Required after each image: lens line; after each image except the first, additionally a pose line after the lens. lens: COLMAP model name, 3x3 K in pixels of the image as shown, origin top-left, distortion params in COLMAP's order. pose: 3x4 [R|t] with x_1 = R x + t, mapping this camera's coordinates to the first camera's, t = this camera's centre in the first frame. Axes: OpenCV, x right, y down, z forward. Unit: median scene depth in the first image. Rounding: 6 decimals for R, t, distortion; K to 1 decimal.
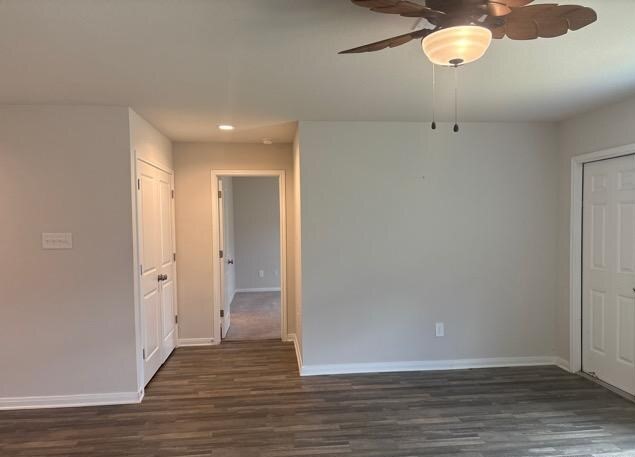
lens RADIAL K [[485.5, 0, 323.7], [0, 485.5, 197.1], [0, 0, 1]] dist [0.024076, -0.023167]
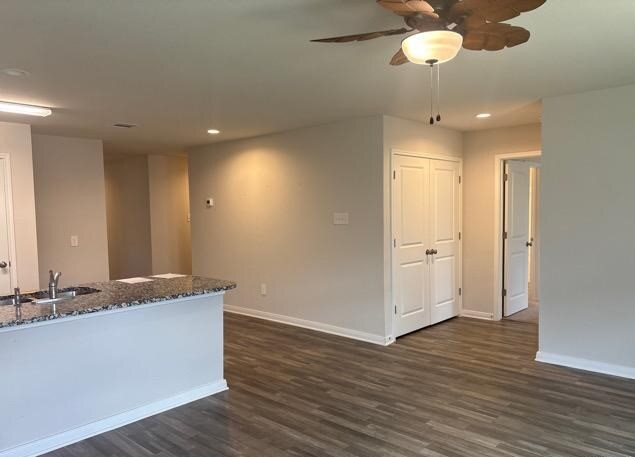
lens RADIAL K [[485.5, 0, 323.6], [0, 485.5, 224.5], [0, 0, 1]] dist [0.024076, -0.023167]
pose [[0.671773, 0.029586, -0.740166, 0.407540], [0.042054, 0.996067, 0.077983, -0.005020], [0.739562, -0.083513, 0.667887, 0.040033]]
